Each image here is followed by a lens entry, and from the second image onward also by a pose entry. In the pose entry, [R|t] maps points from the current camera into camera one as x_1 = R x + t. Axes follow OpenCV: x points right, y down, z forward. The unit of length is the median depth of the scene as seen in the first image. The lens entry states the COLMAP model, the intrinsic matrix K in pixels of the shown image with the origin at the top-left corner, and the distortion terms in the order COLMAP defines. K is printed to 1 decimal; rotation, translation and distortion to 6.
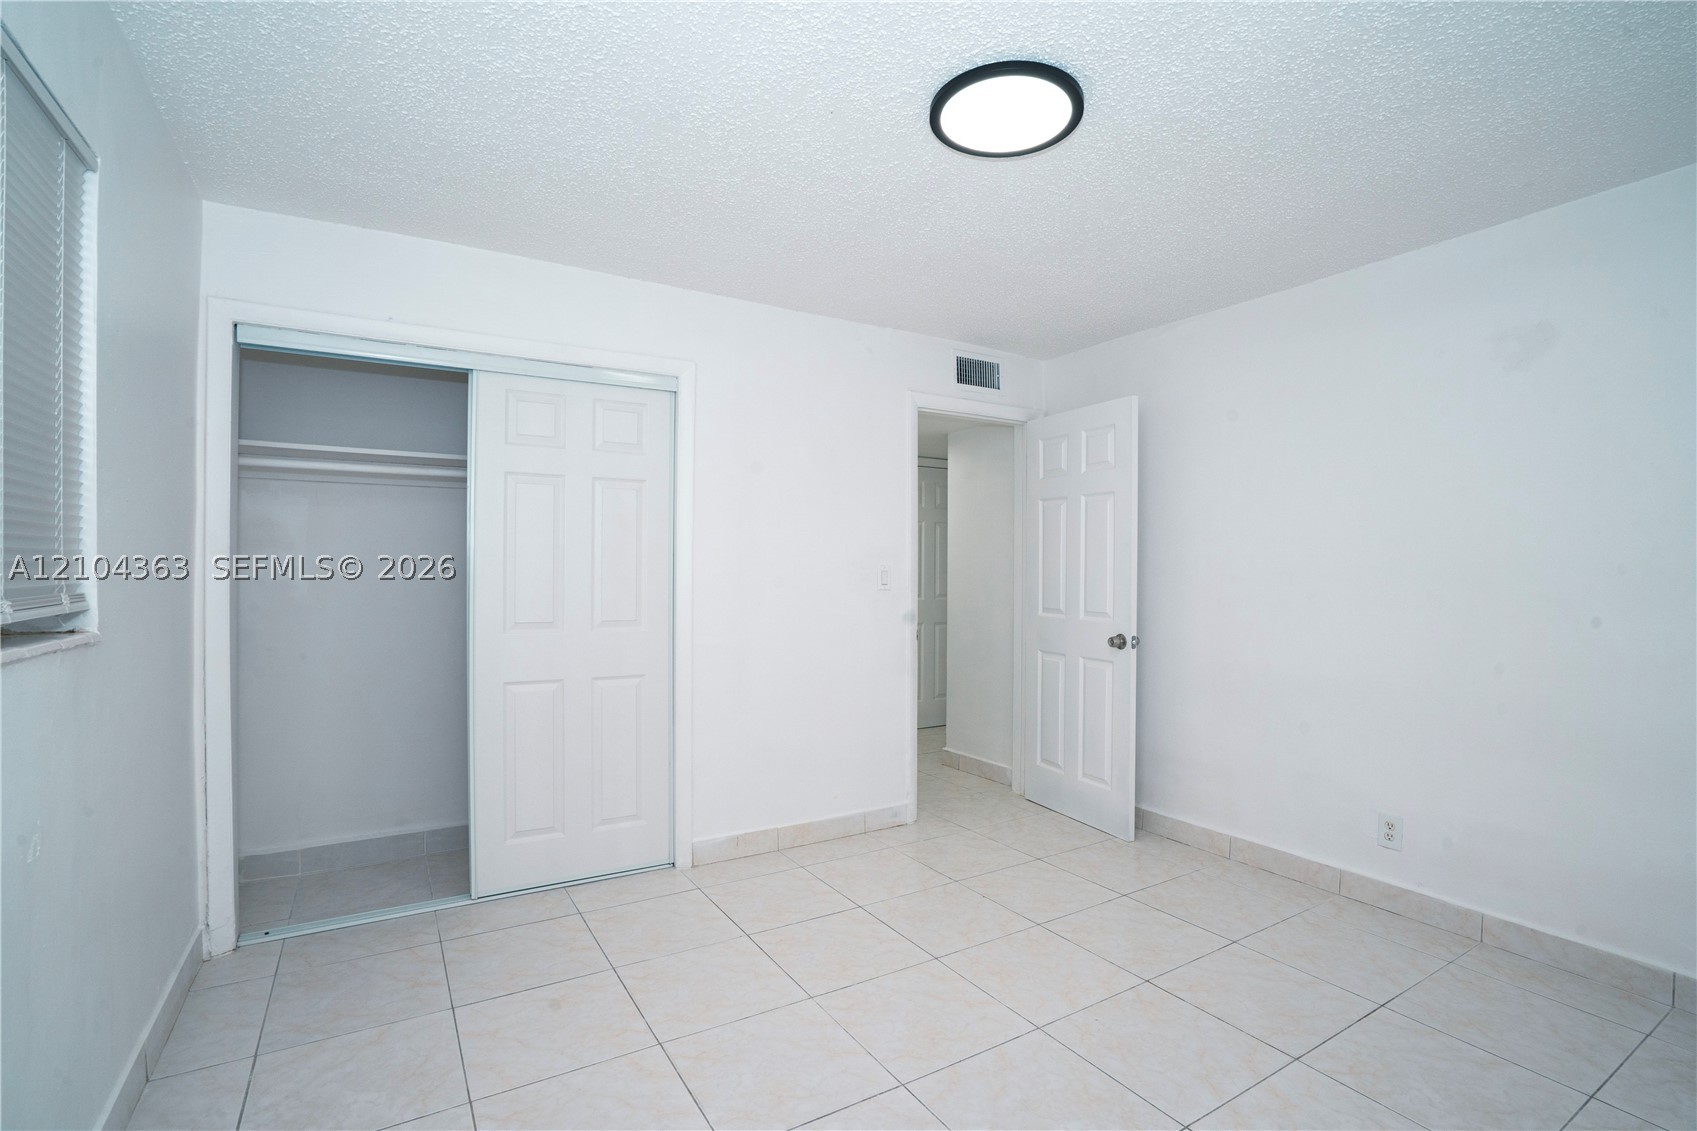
lens RADIAL K [[785.1, 0, 848.6], [0, 785.1, 570.4], [0, 0, 1]] dist [-0.056918, 0.021885]
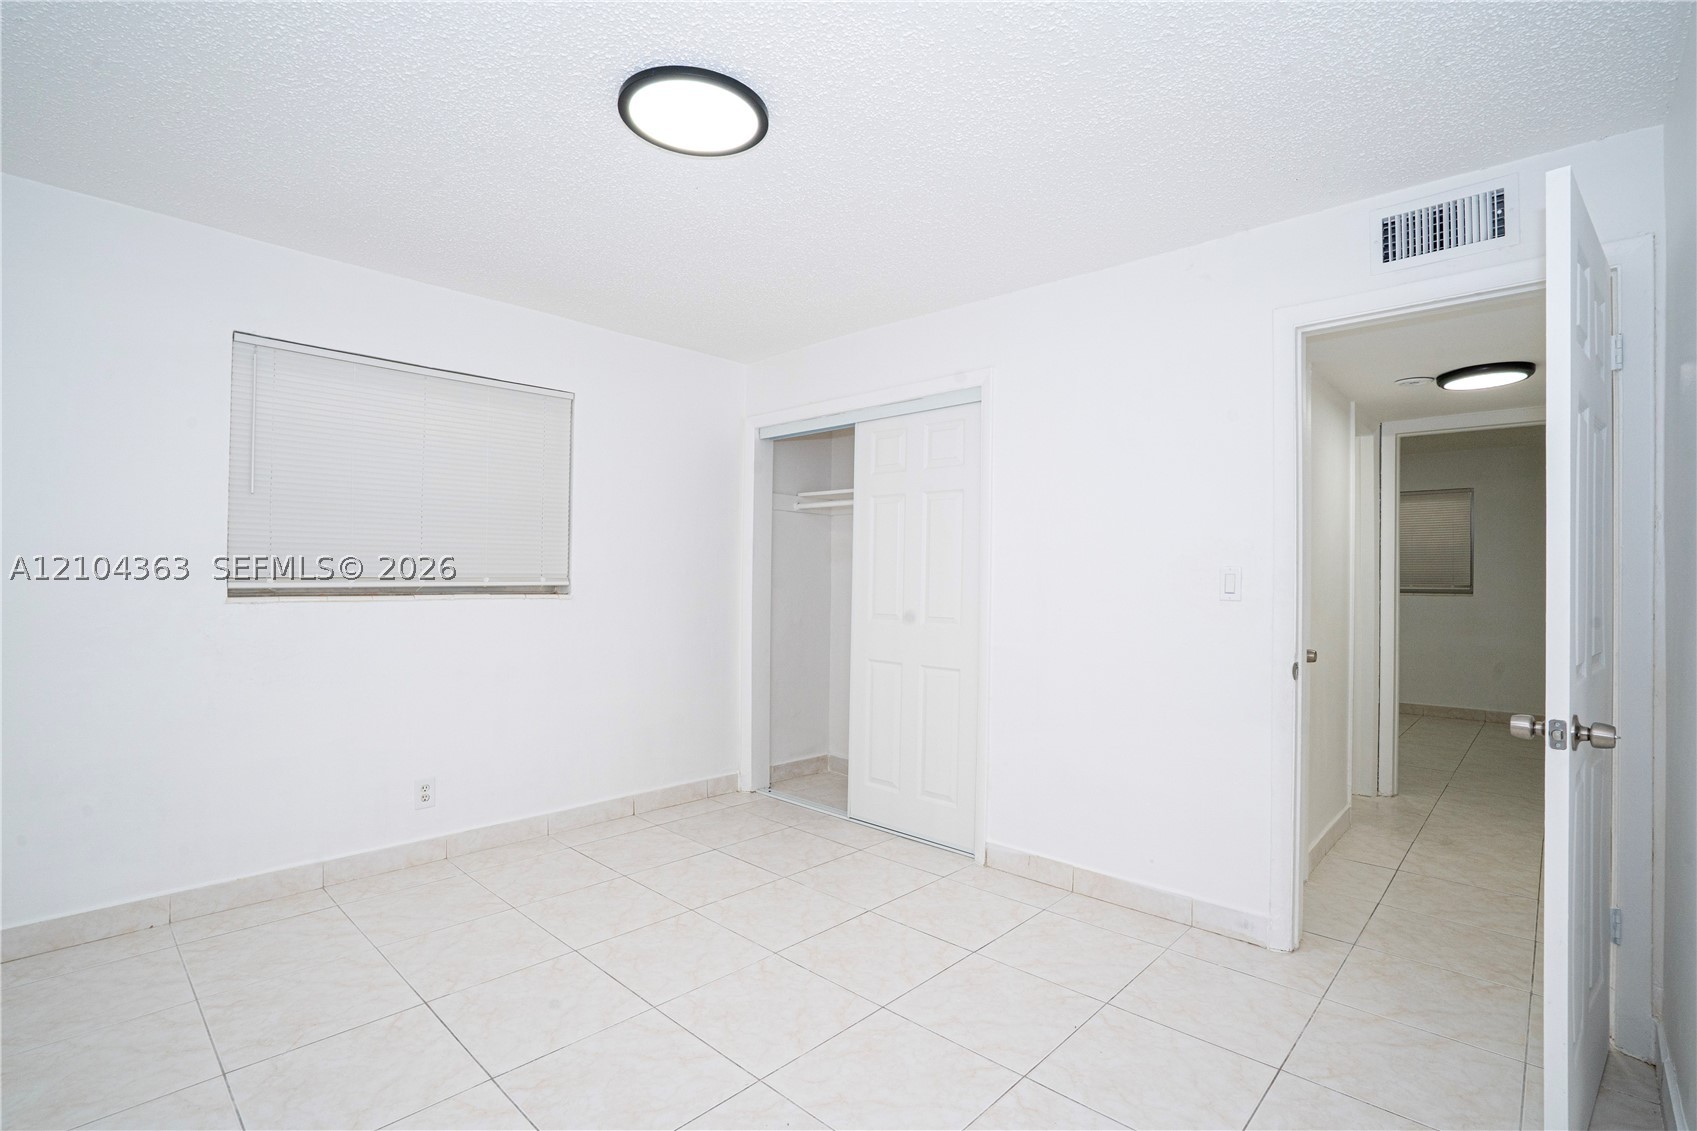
lens RADIAL K [[785.1, 0, 848.6], [0, 785.1, 570.4], [0, 0, 1]] dist [-0.056918, 0.021885]
pose [[0.265724, -0.012618, -0.963967, 0.772975], [-0.011778, 0.999797, -0.016333, 0.016374], [0.963977, 0.015694, 0.265522, 0.583417]]
